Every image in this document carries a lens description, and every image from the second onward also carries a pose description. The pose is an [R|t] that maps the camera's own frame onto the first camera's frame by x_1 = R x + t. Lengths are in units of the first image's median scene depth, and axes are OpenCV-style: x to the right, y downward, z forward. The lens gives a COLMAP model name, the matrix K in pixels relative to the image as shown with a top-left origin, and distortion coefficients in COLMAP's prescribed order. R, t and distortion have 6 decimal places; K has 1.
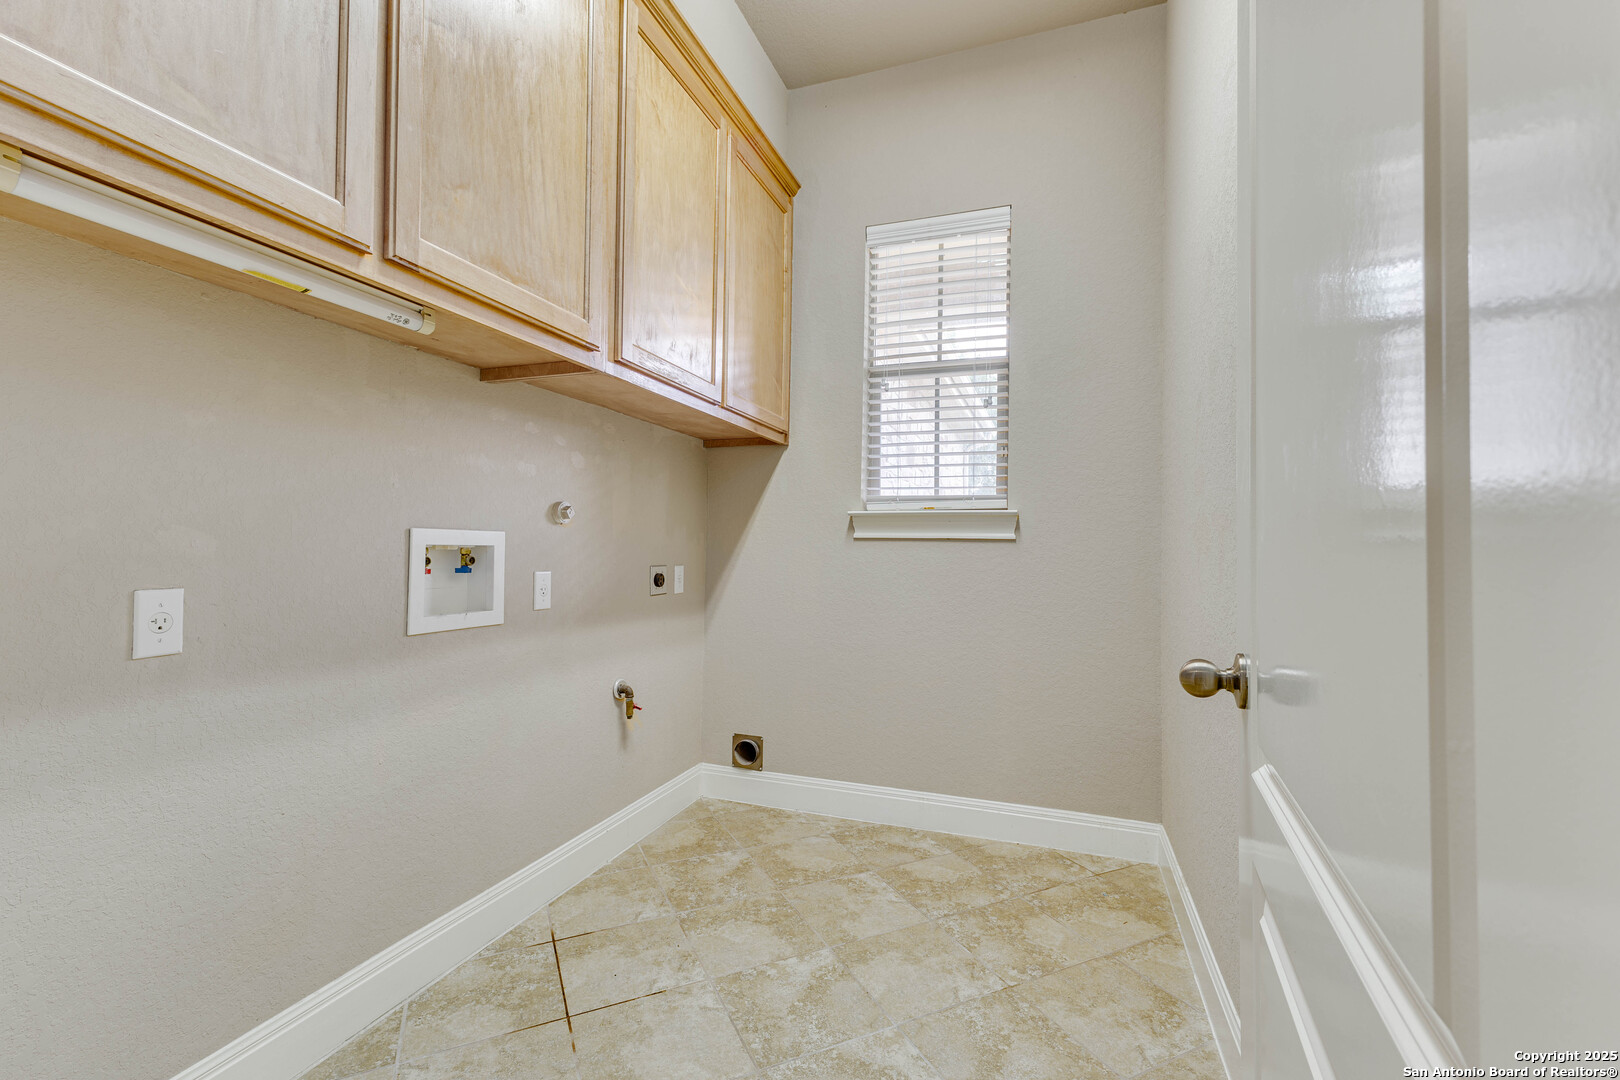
lens RADIAL K [[698.4, 0, 809.0], [0, 698.4, 533.3], [0, 0, 1]] dist [0.009080, -0.000131]
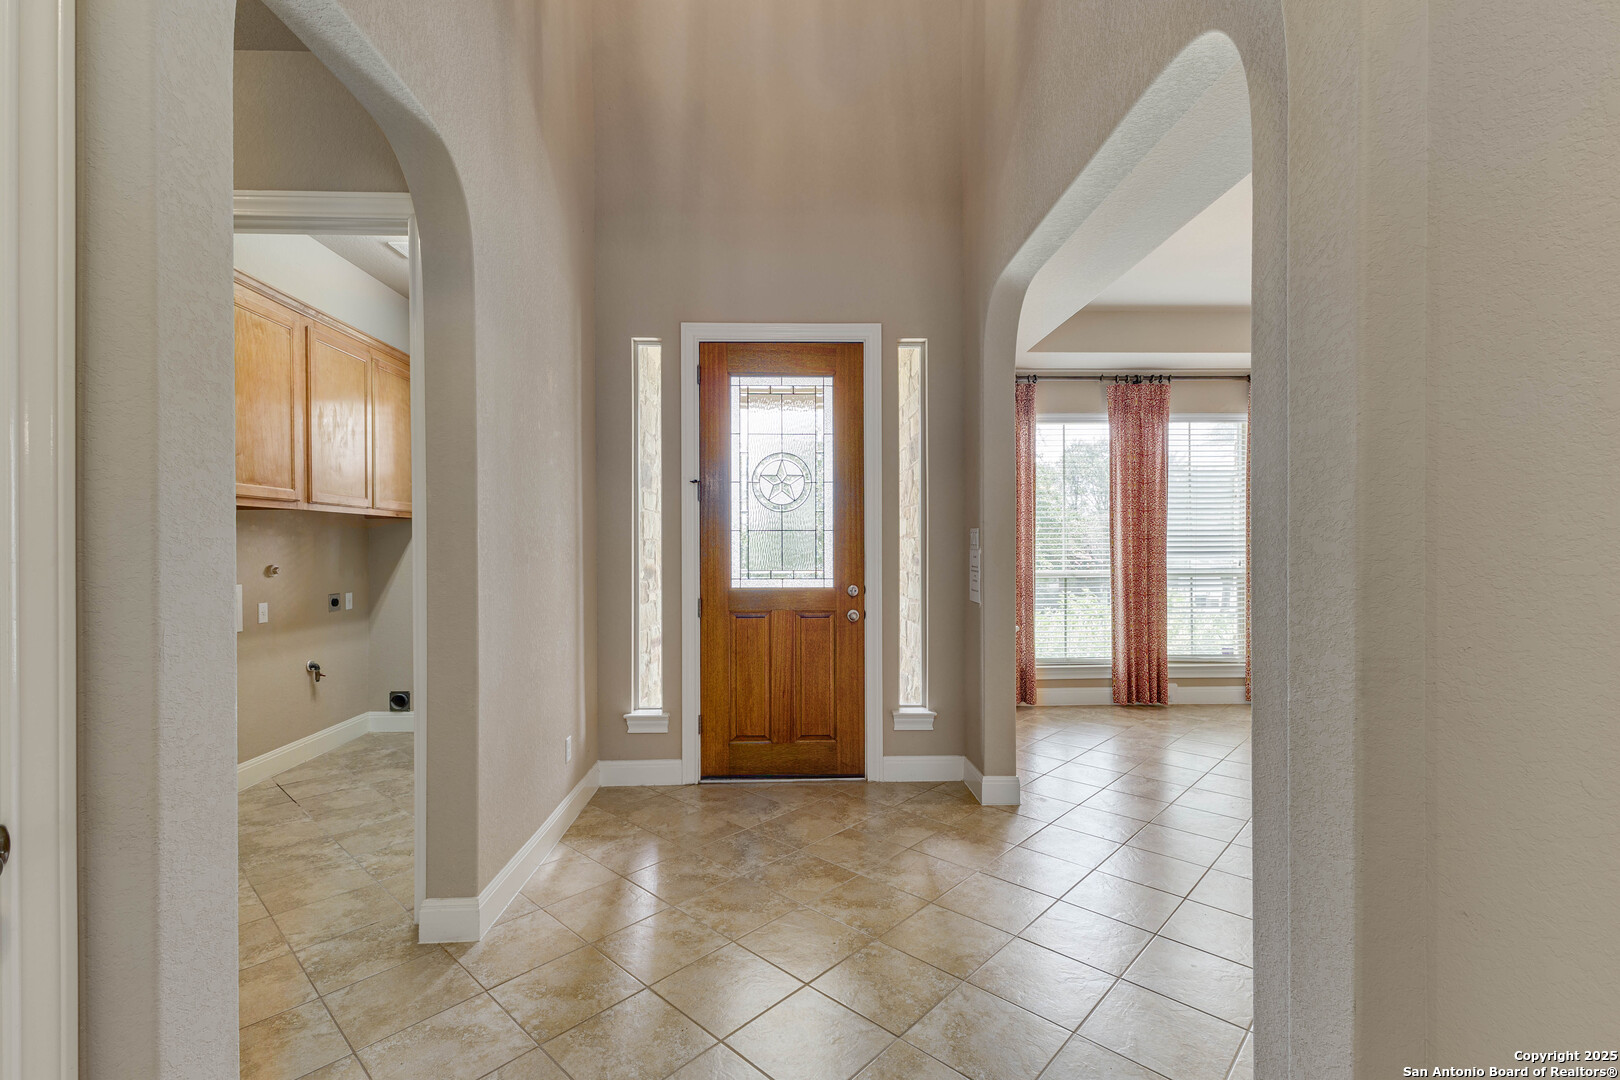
lens RADIAL K [[705.8, 0, 801.9], [0, 705.8, 545.5], [0, 0, 1]] dist [0.011375, 0.000038]
pose [[0.930435, -0.018782, 0.365976, 0.236691], [0.009111, 0.999563, 0.028135, -0.121979], [-0.366345, -0.022844, 0.930199, -1.129831]]
